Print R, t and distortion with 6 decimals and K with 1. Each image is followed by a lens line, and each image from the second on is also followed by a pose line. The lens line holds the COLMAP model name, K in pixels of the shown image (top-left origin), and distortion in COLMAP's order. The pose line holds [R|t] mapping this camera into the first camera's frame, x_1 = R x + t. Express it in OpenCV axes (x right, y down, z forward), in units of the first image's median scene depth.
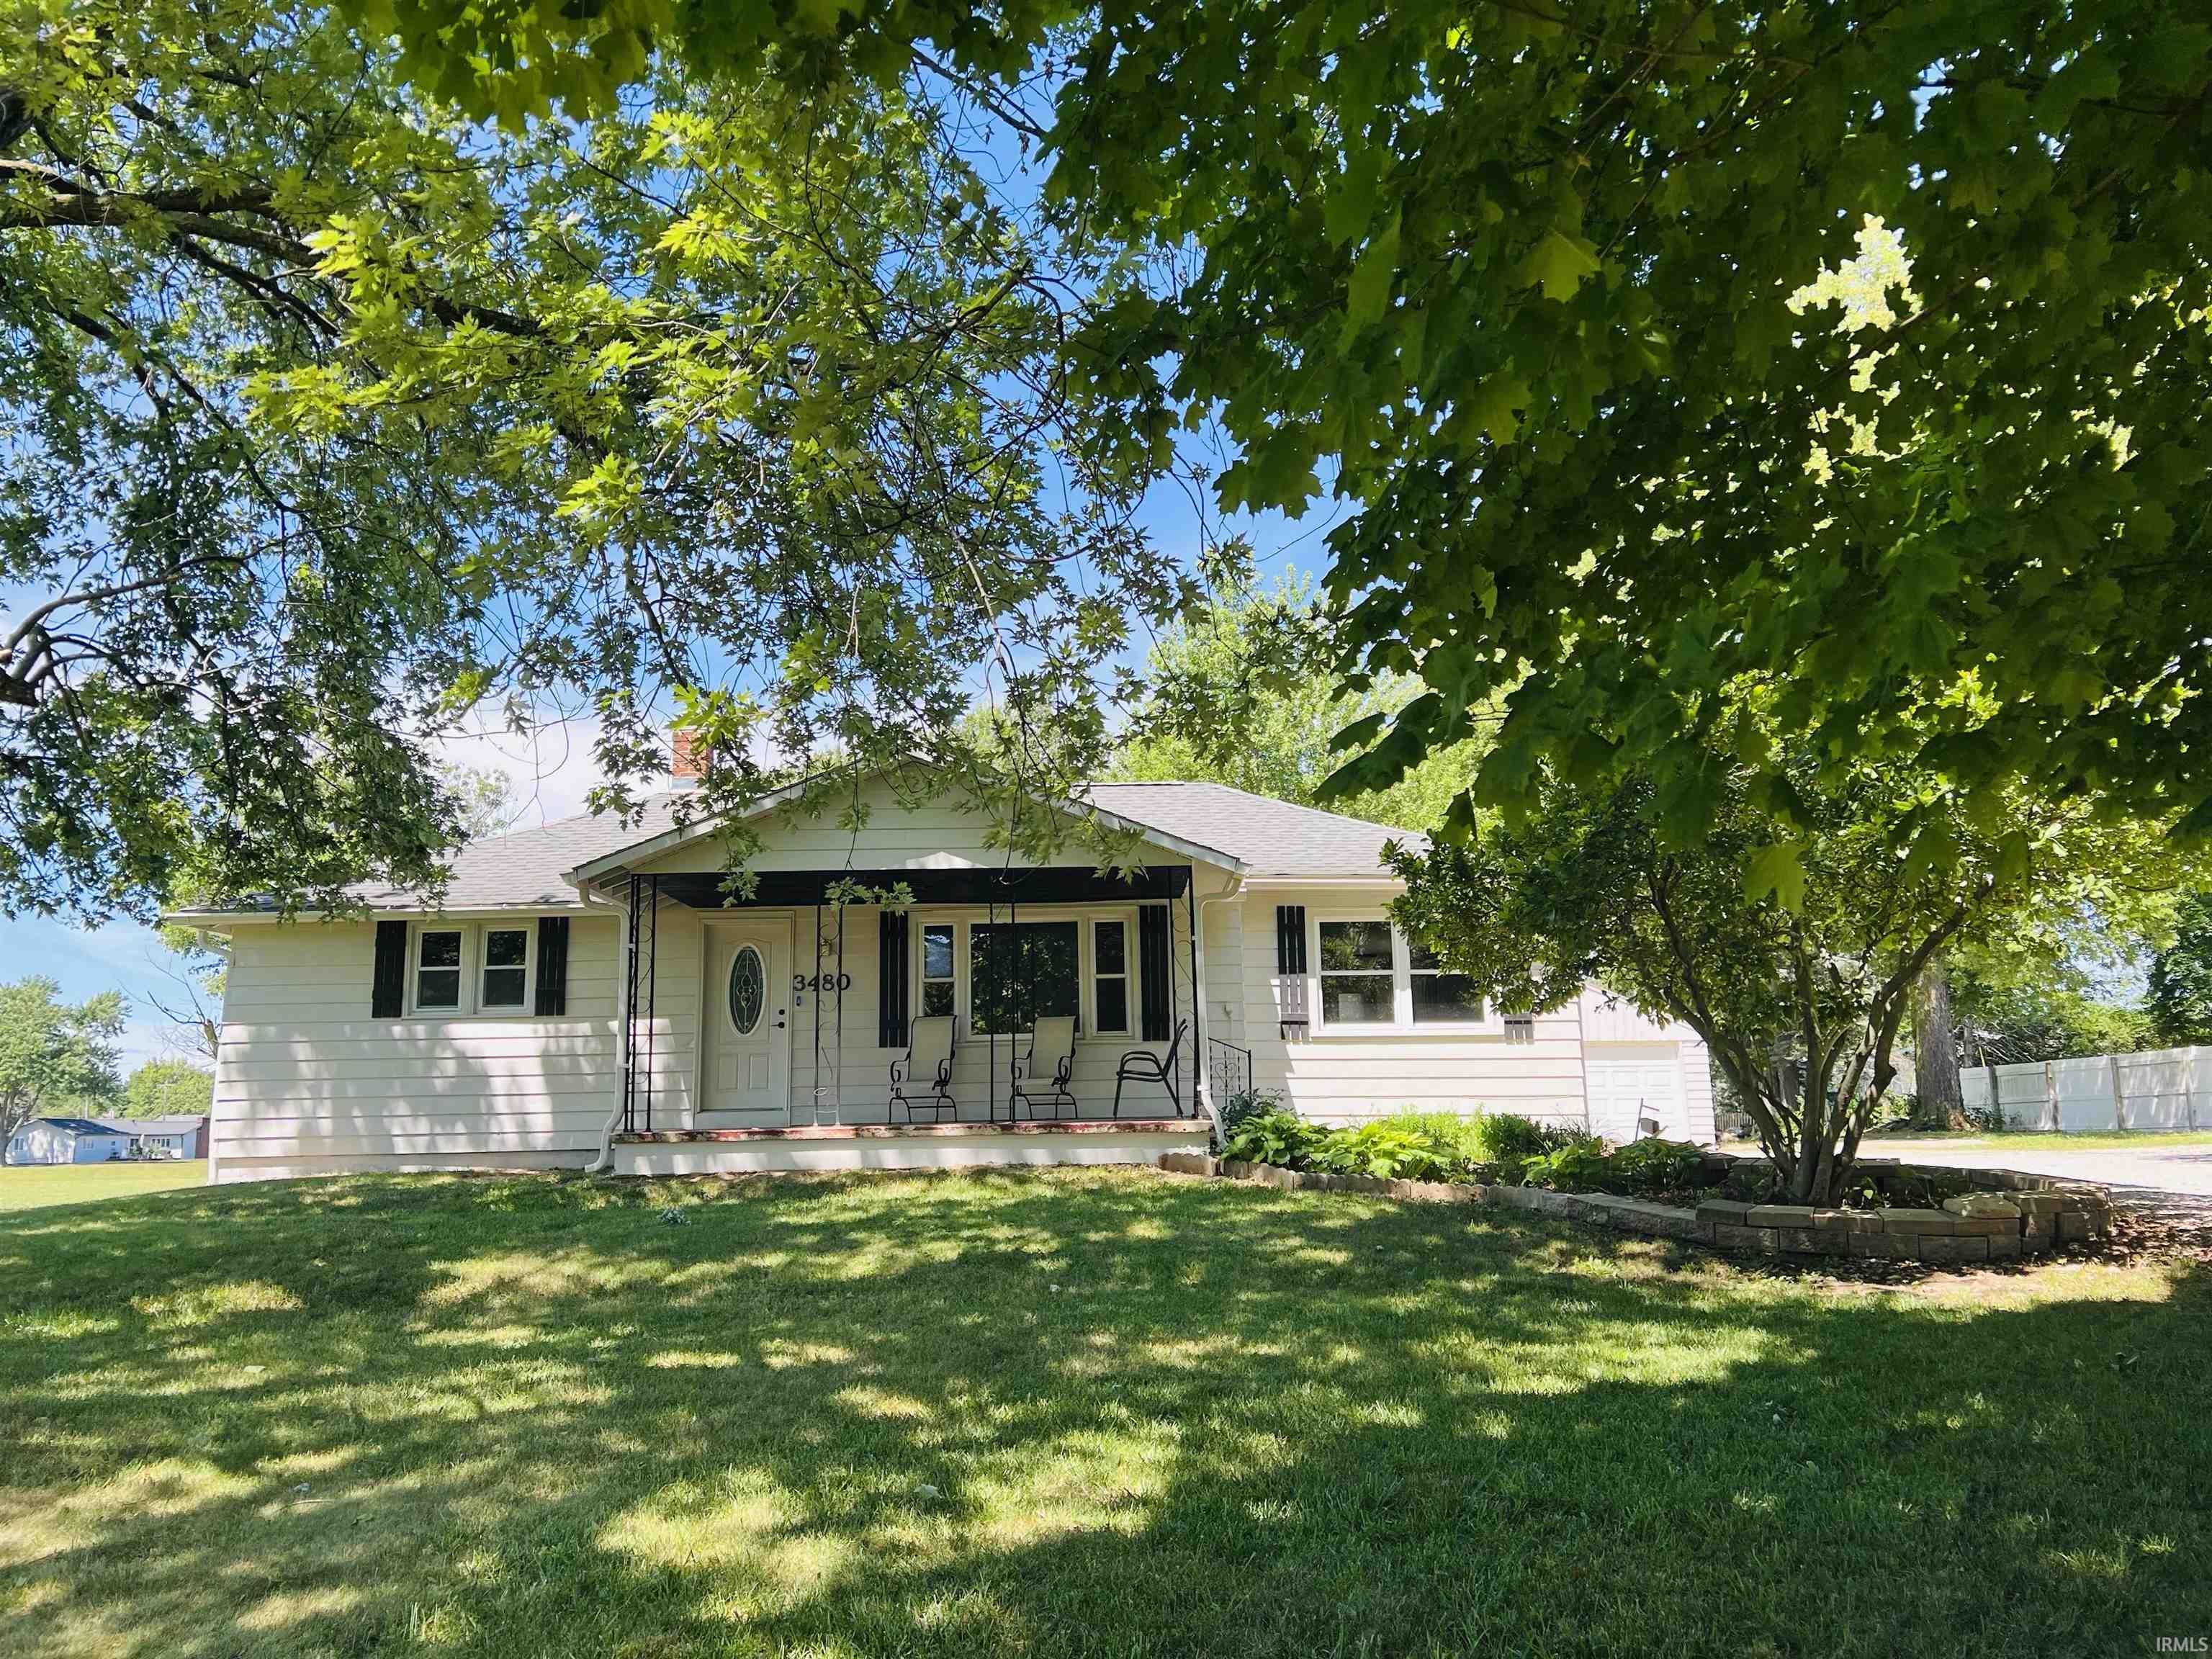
lens RADIAL K [[1665.8, 0, 1106.0], [0, 1665.8, 829.5], [0, 0, 1]] dist [0.076898, -0.000931]
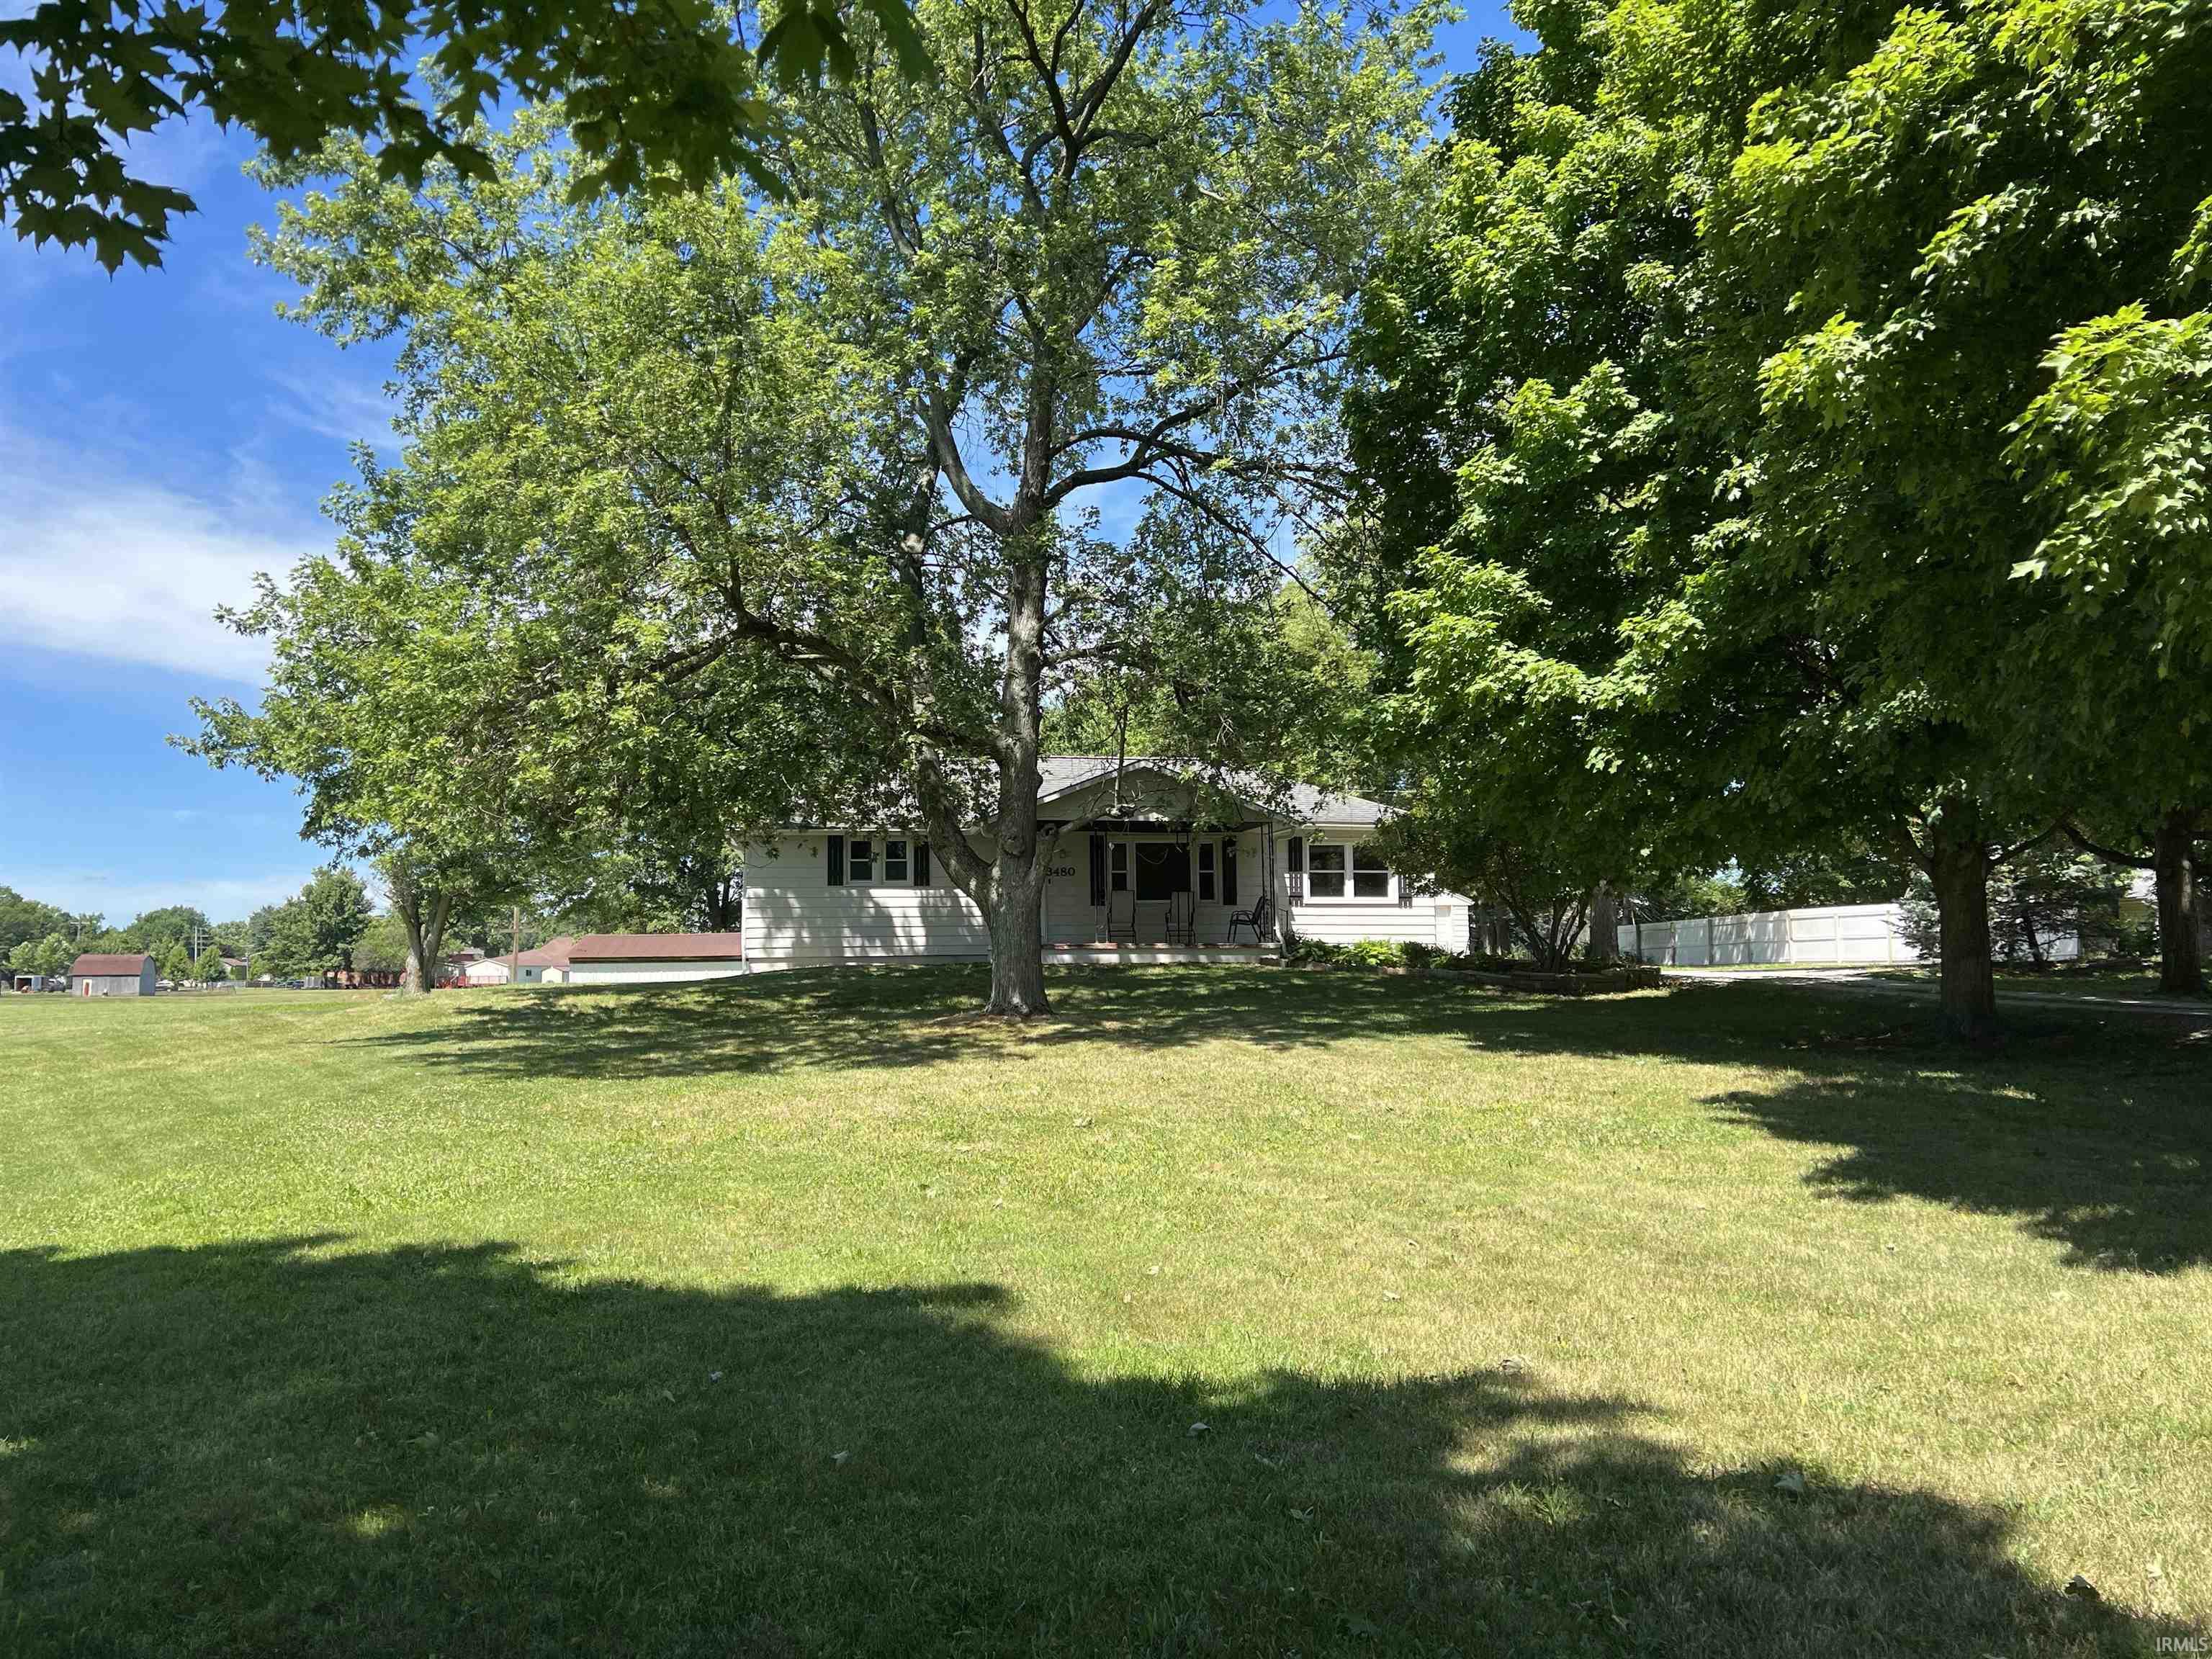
lens RADIAL K [[1678.1, 0, 1106.0], [0, 1678.1, 829.5], [0, 0, 1]] dist [0.299920, 0.000128]
pose [[0.985517, 0.021890, 0.168158, -0.449540], [-0.036505, 0.995770, 0.084322, -0.124184], [-0.165601, -0.089239, 0.982147, -0.923472]]
